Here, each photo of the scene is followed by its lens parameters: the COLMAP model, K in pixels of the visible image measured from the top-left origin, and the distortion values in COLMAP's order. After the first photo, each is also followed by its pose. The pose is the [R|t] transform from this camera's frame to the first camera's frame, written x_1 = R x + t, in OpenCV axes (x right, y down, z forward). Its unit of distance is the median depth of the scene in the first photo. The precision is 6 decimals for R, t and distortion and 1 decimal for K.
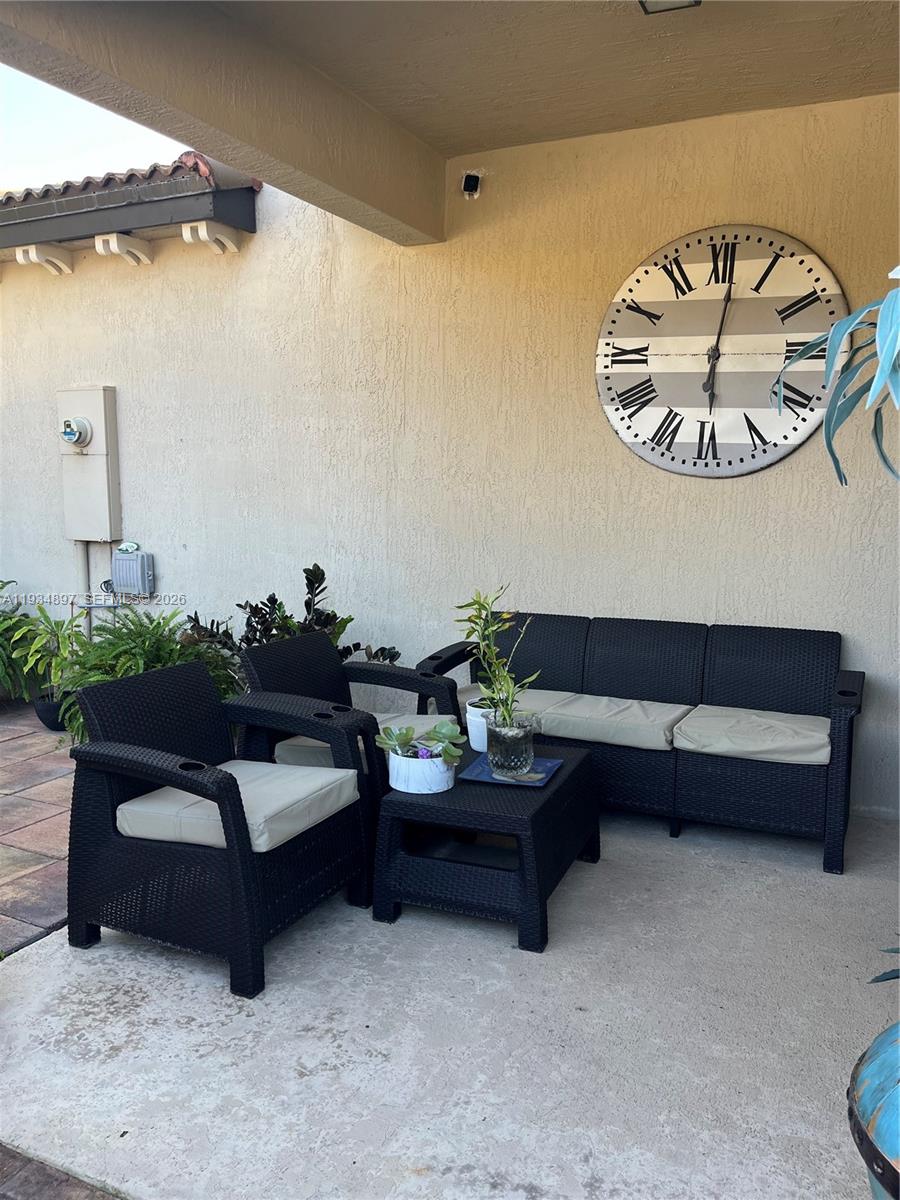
lens RADIAL K [[912.4, 0, 452.8], [0, 912.4, 597.5], [0, 0, 1]] dist [-0.009858, -0.001322]
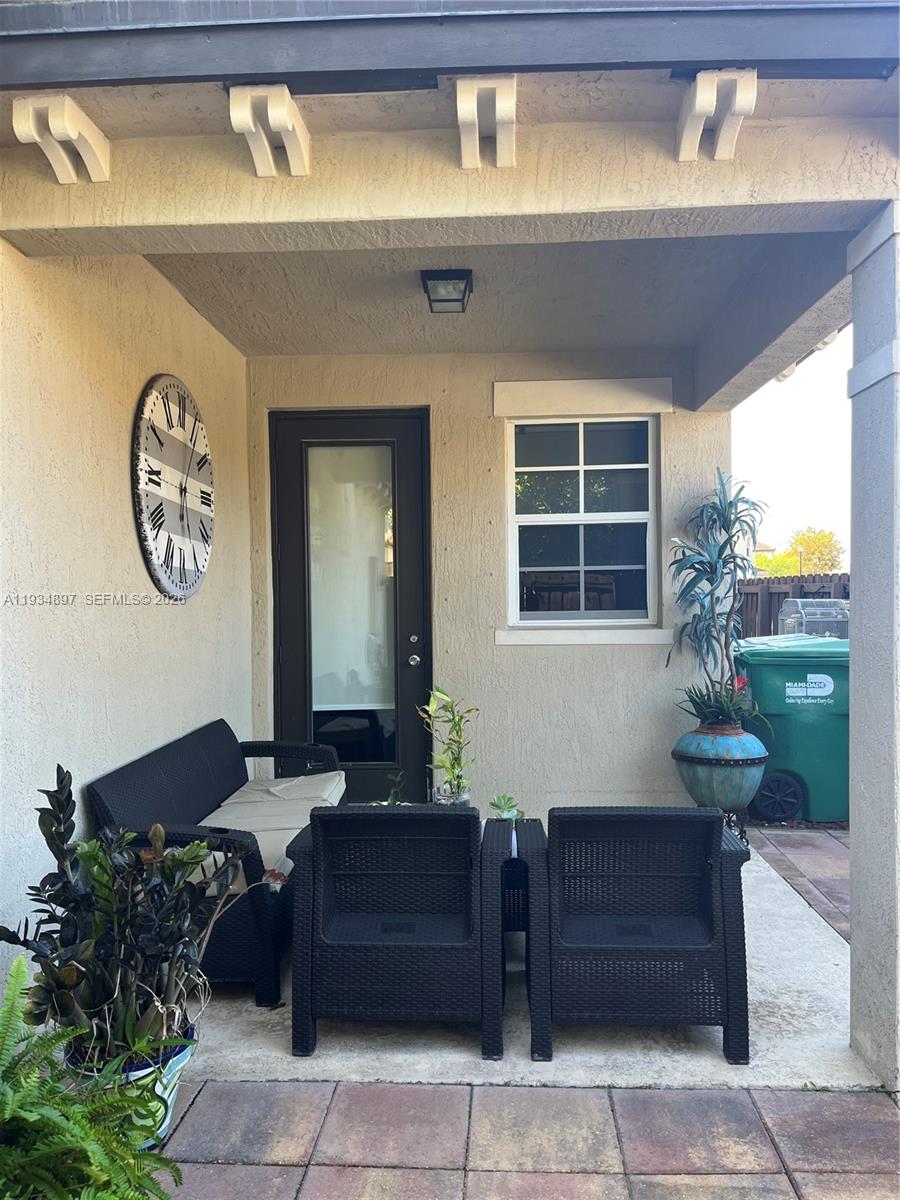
lens RADIAL K [[912.4, 0, 452.8], [0, 912.4, 601.5], [0, 0, 1]] dist [-0.009858, -0.001322]
pose [[-0.380324, -0.007849, 0.924820, -0.864155], [0.122265, 0.990761, 0.058688, -0.157558], [-0.916736, 0.135393, -0.375850, 1.136372]]
